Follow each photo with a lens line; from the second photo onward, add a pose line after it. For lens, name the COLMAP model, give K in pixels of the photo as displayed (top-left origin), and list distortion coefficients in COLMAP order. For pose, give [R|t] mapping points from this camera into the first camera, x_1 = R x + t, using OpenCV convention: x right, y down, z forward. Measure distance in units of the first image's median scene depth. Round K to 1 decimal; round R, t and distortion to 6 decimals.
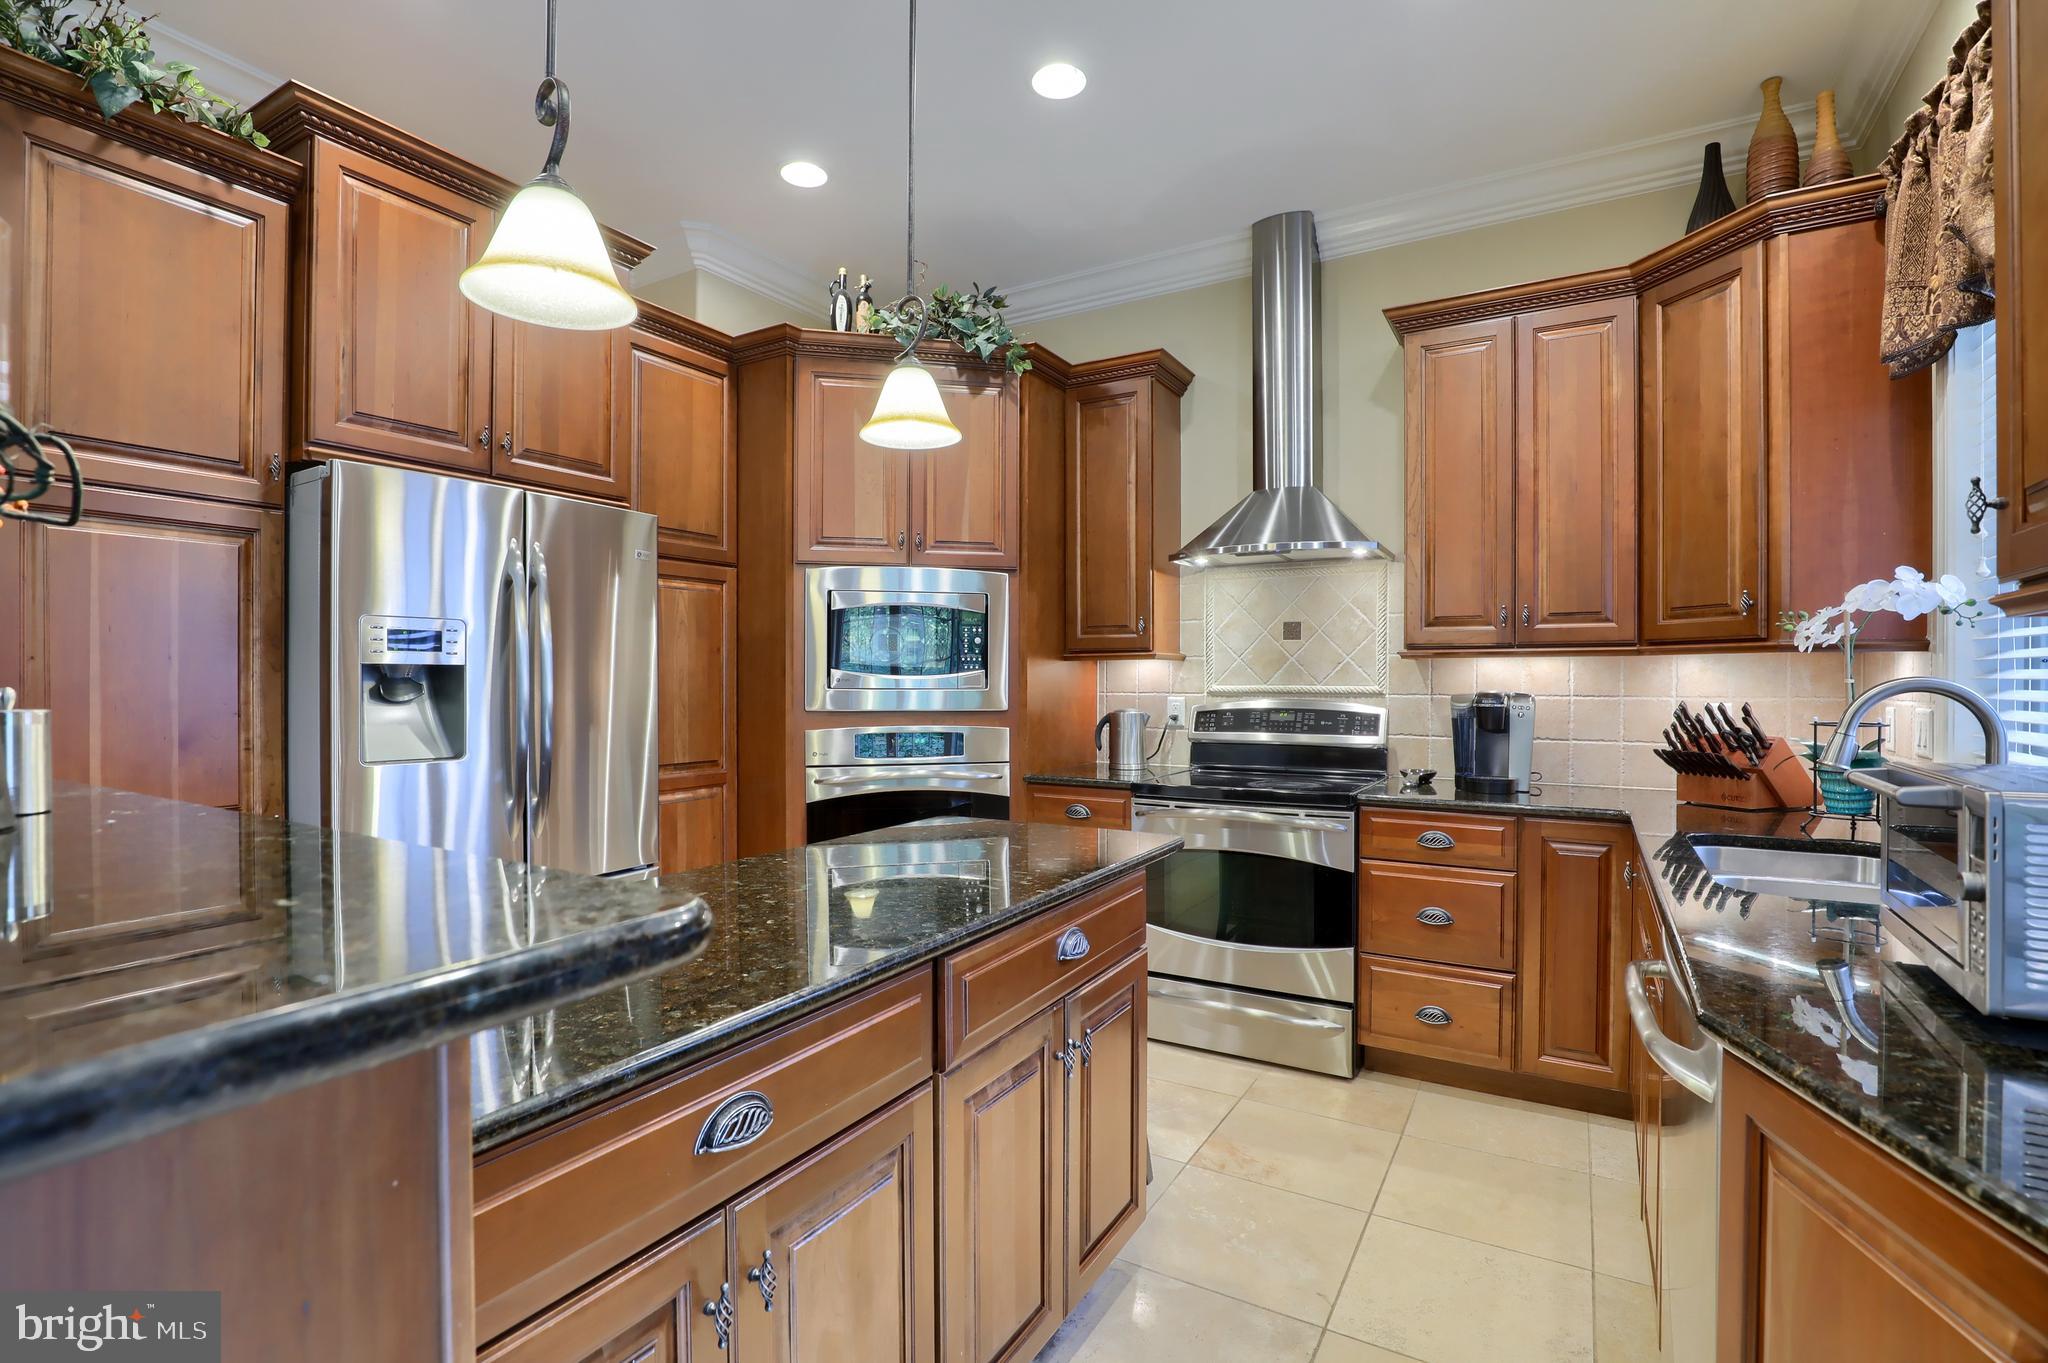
lens RADIAL K [[943.3, 0, 1026.1], [0, 943.3, 680.8], [0, 0, 1]] dist [-0.031117, 0.007675]
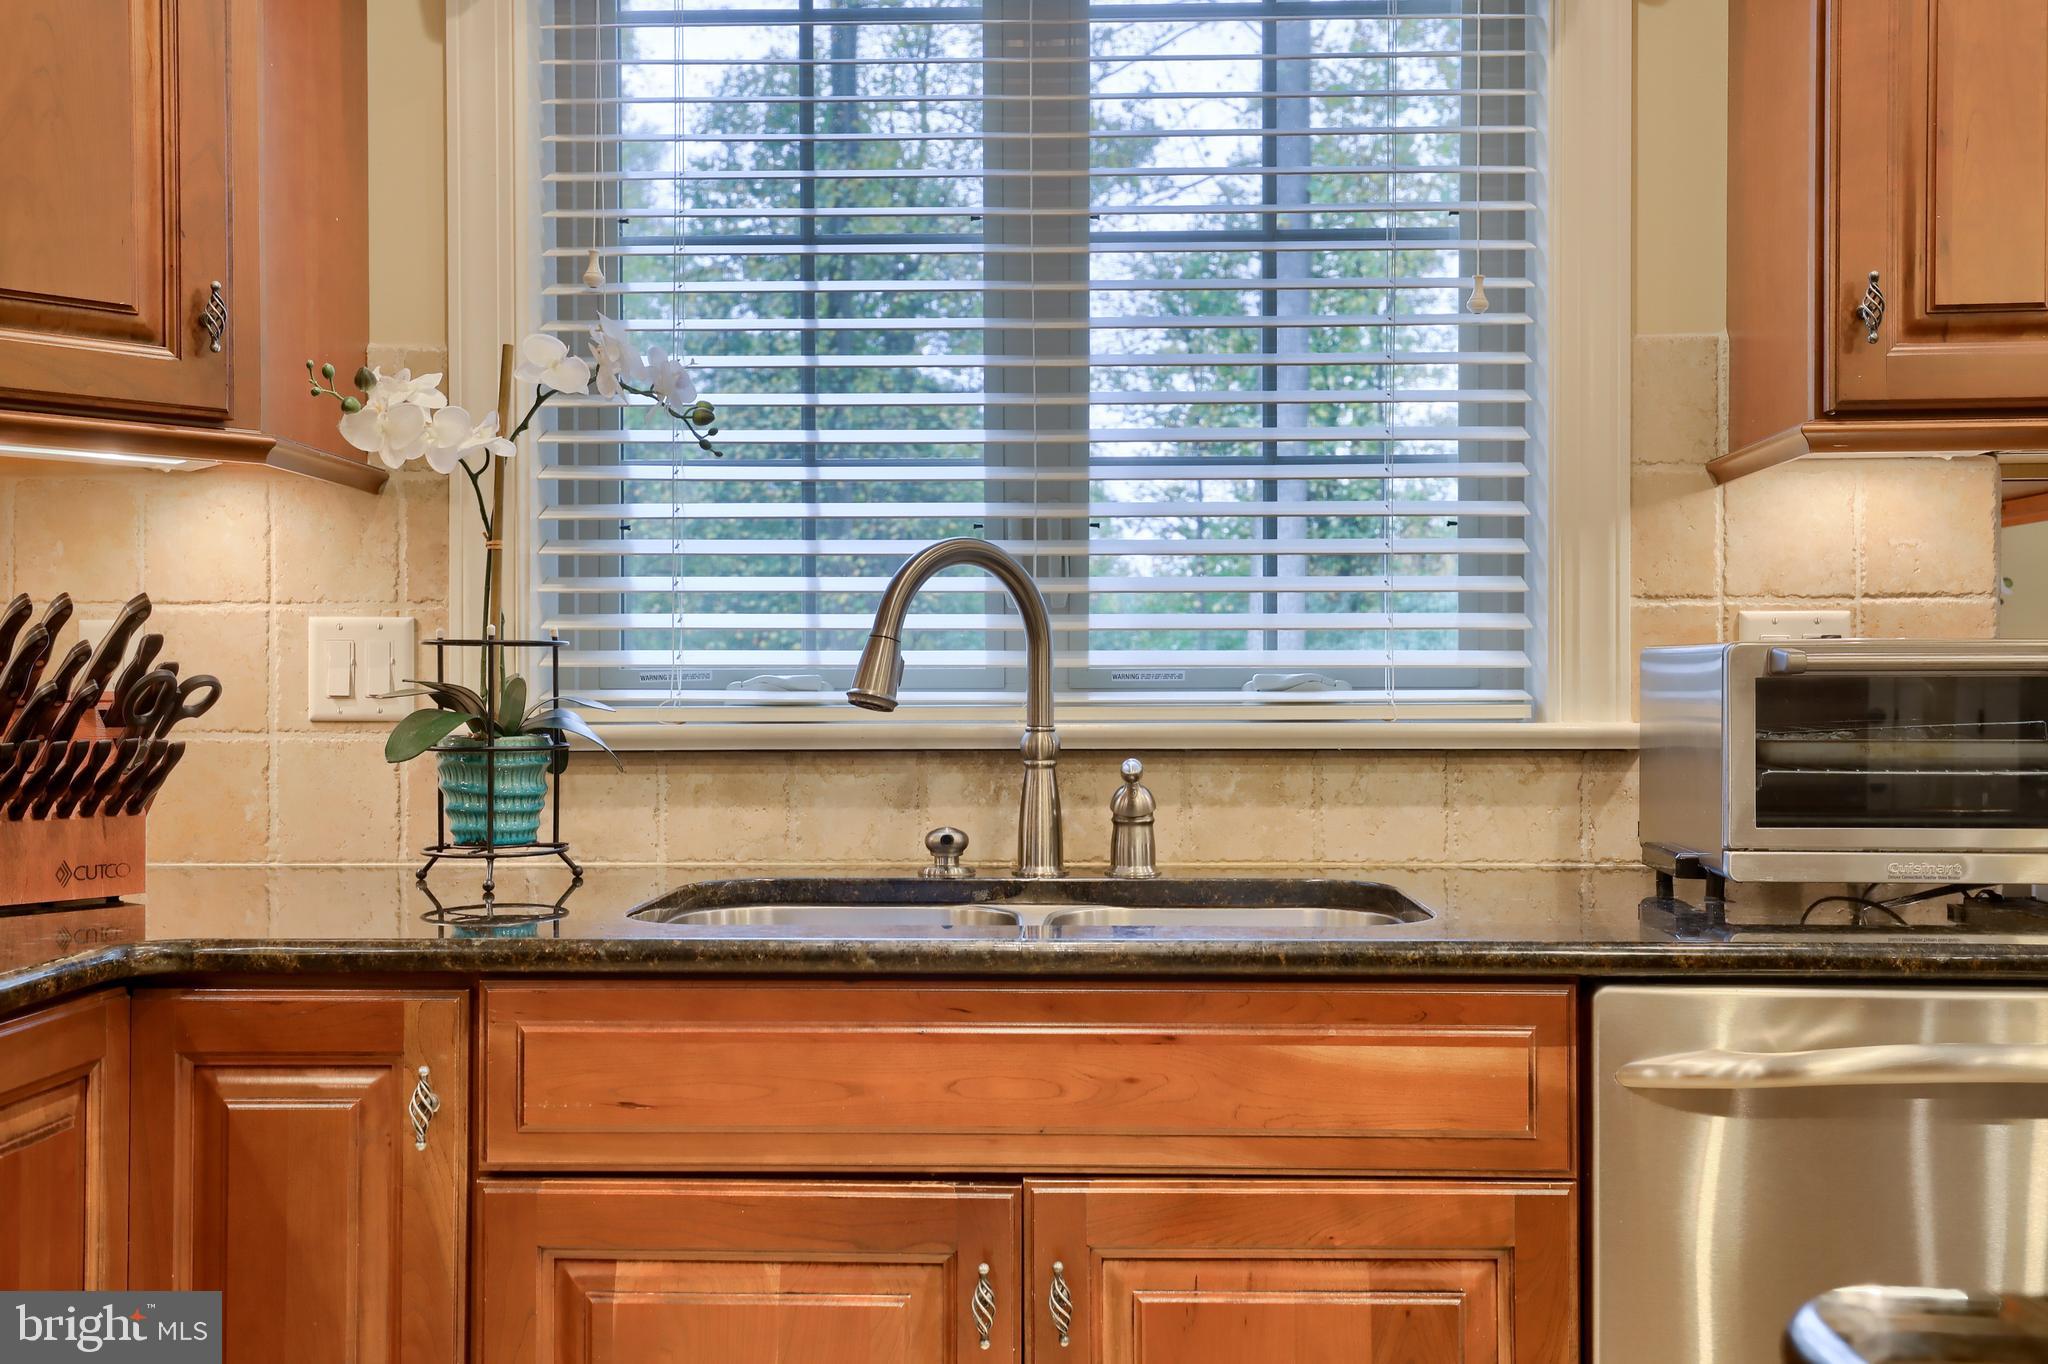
lens RADIAL K [[1924.0, 0, 1113.6], [0, 1924.0, 677.2], [0, 0, 1]] dist [0.031568, 0.000000]
pose [[-0.496534, 0.001593, 0.868016, -0.035122], [0.002170, 0.999997, -0.000594, 0.041755], [-0.868014, 0.001588, -0.496537, 0.764101]]
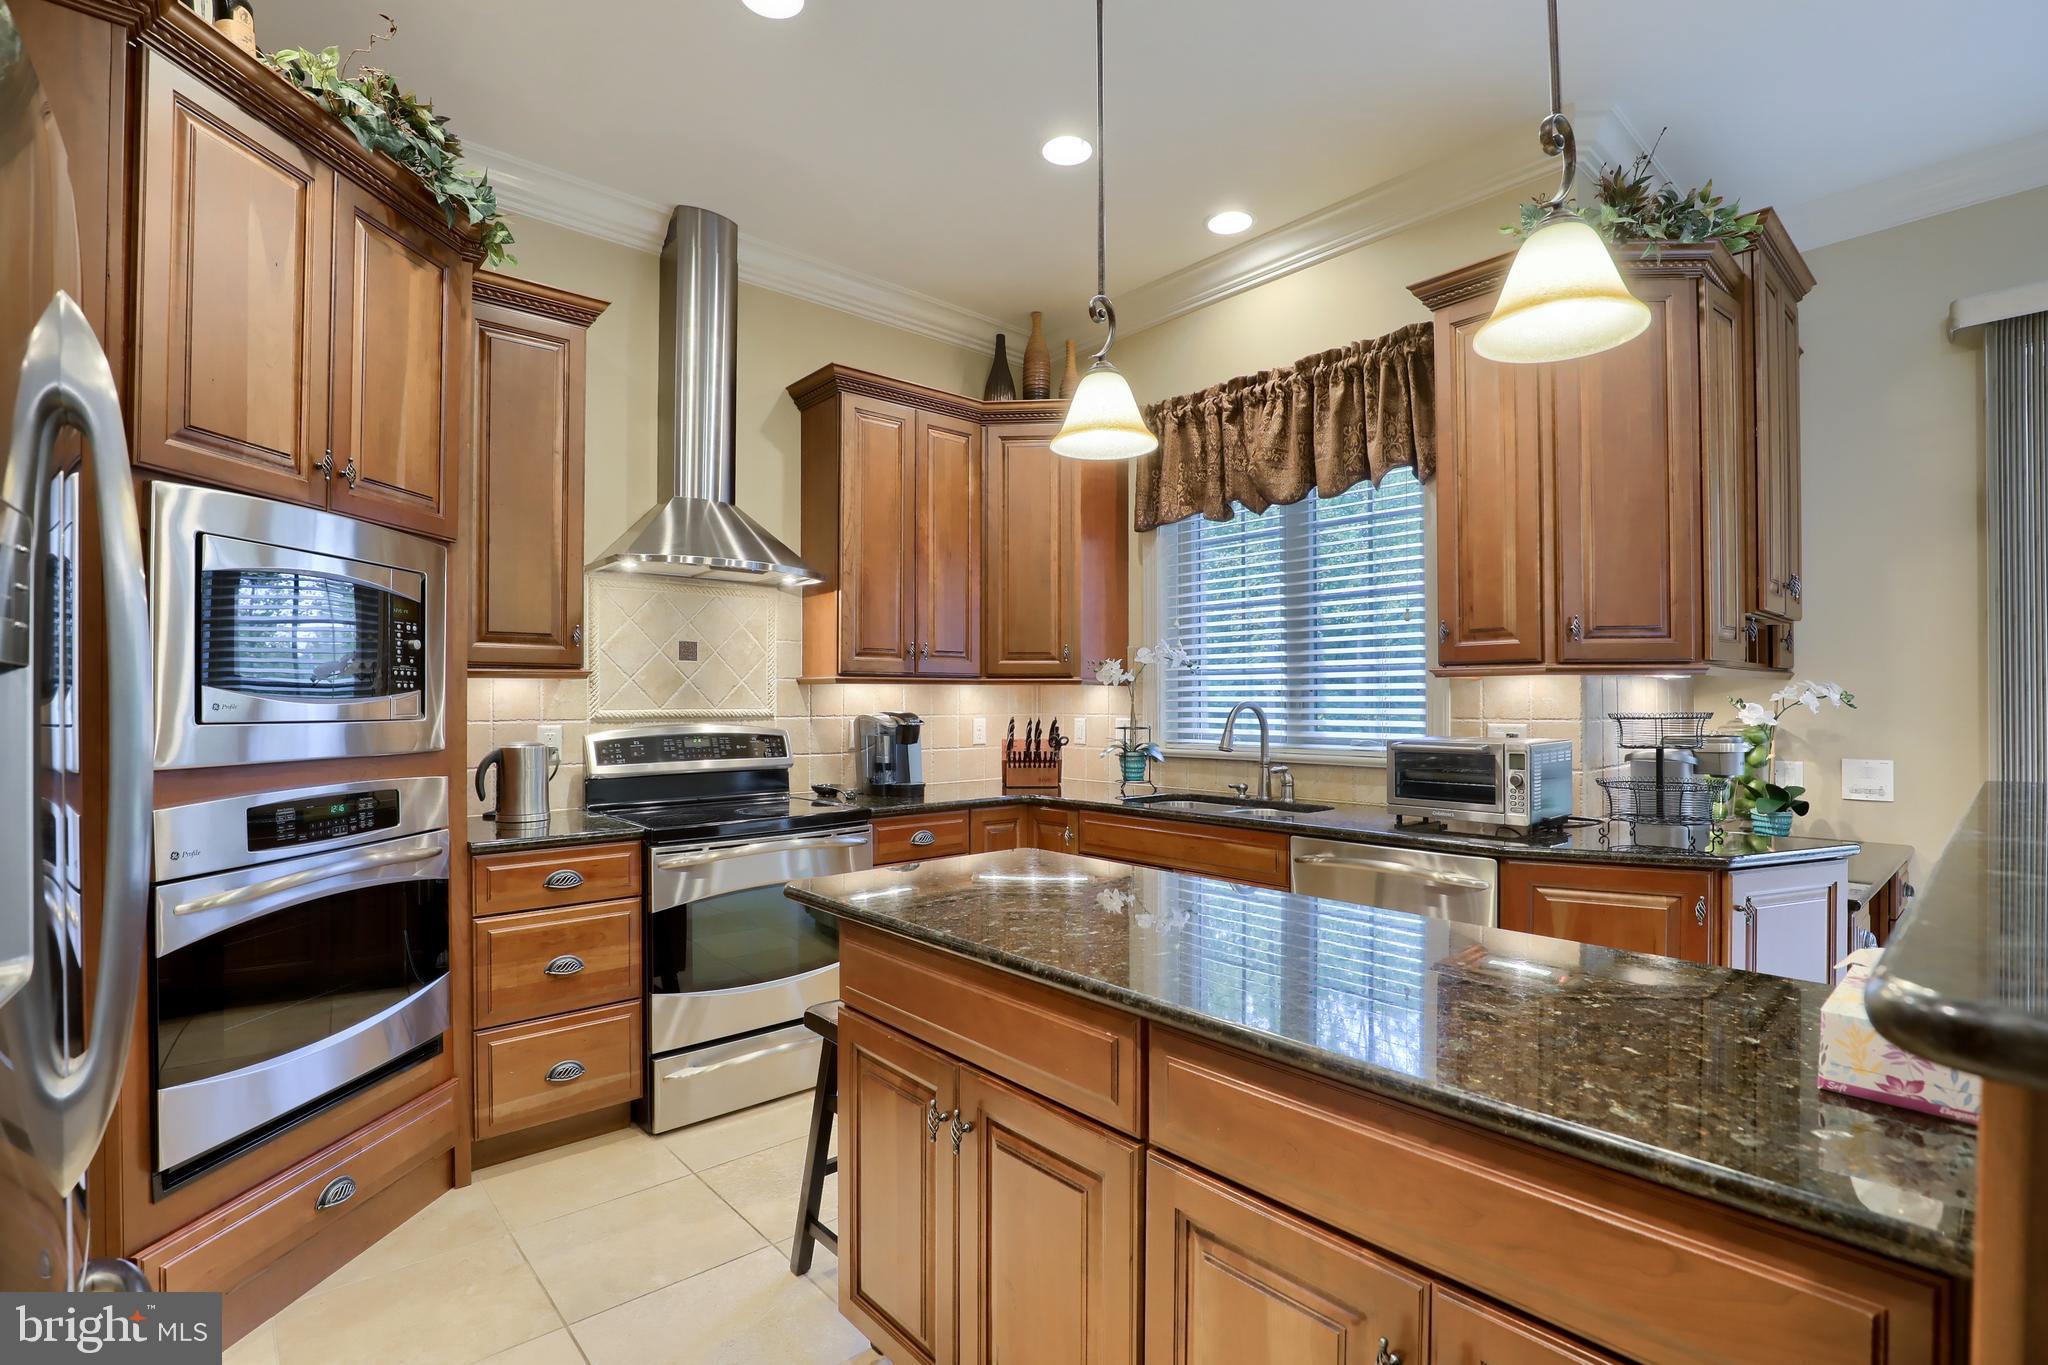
lens RADIAL K [[943.3, 0, 1008.0], [0, 943.3, 697.7], [0, 0, 1]] dist [-0.031117, 0.007675]
pose [[0.315898, 0.001702, 0.948792, -0.541210], [0.003704, 0.999989, -0.003028, -0.002655], [-0.948786, 0.004471, 0.315888, 0.419032]]
